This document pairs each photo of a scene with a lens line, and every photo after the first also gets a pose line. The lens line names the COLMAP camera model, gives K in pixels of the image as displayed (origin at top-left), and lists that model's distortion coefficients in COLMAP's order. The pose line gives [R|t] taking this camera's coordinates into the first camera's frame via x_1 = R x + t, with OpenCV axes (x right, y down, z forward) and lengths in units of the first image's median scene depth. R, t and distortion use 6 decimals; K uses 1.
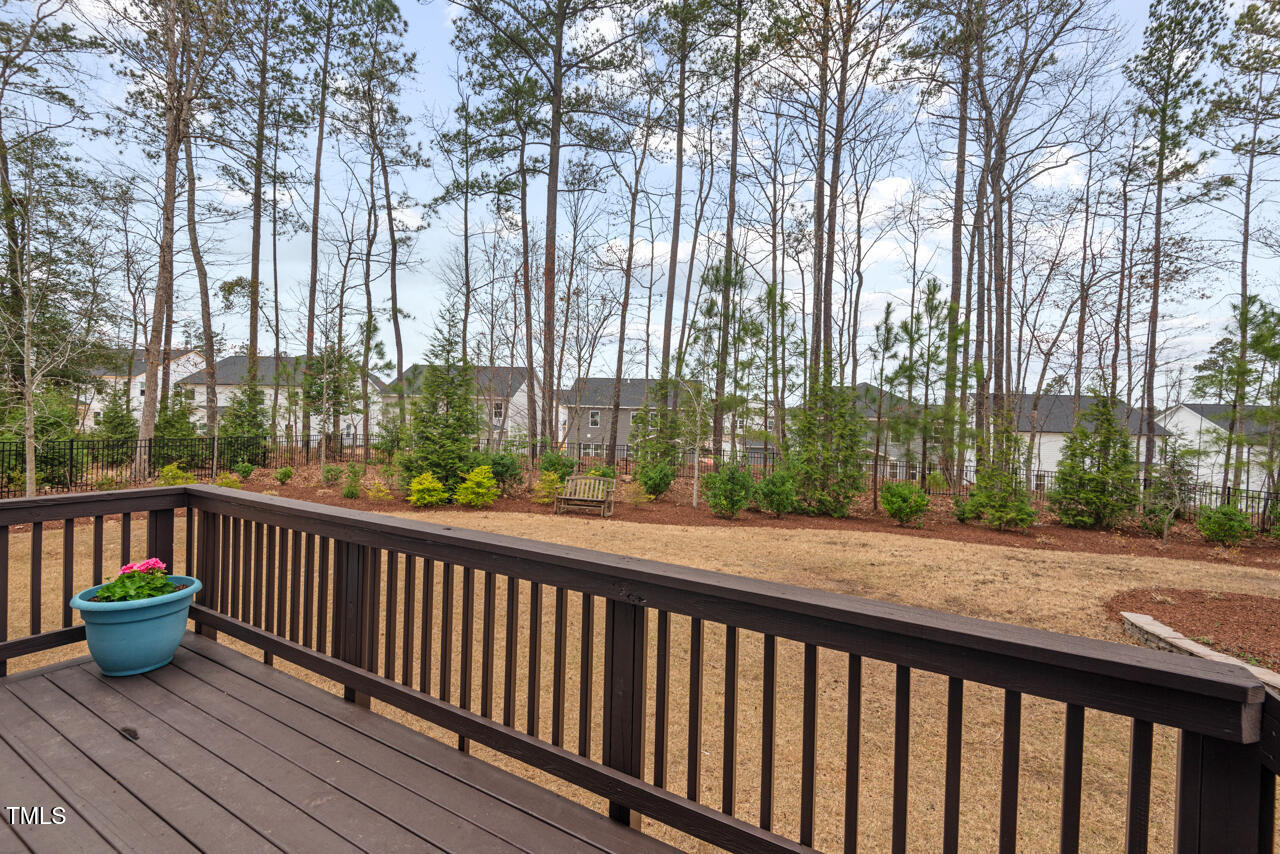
lens RADIAL K [[586.1, 0, 617.7], [0, 586.1, 421.7], [0, 0, 1]] dist [0.028120, -0.010523]
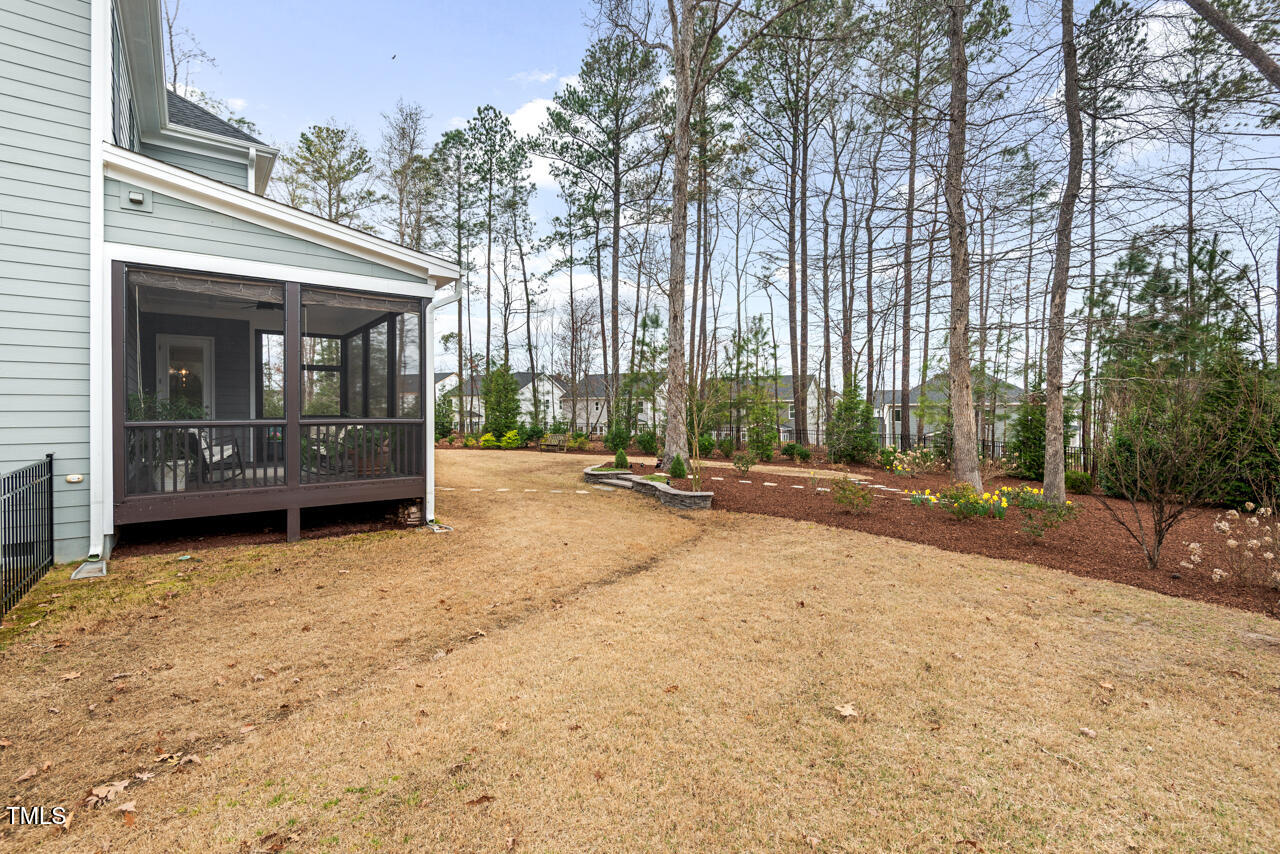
lens RADIAL K [[586.1, 0, 632.9], [0, 586.1, 427.5], [0, 0, 1]] dist [0.028120, -0.010523]
pose [[0.926387, -0.023085, -0.375865, 0.485402], [0.028508, 0.999554, 0.008872, 0.032549], [0.375493, -0.018934, 0.926632, -0.389873]]
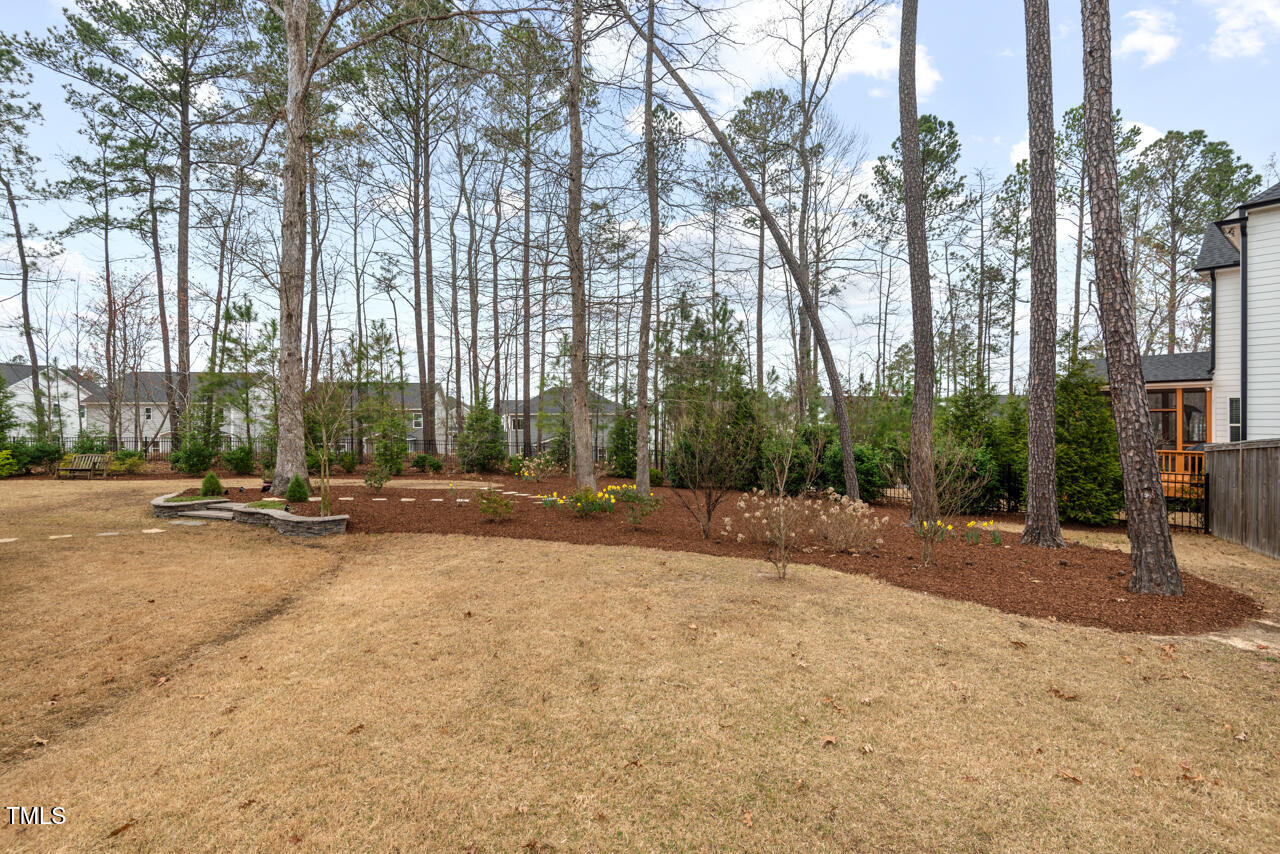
lens RADIAL K [[586.1, 0, 638.4], [0, 586.1, 423.3], [0, 0, 1]] dist [0.028120, -0.010523]
pose [[0.970410, -0.038851, 0.238316, 0.481624], [0.038011, 0.999244, 0.008119, 0.031094], [-0.238451, 0.001180, 0.971154, -0.394477]]
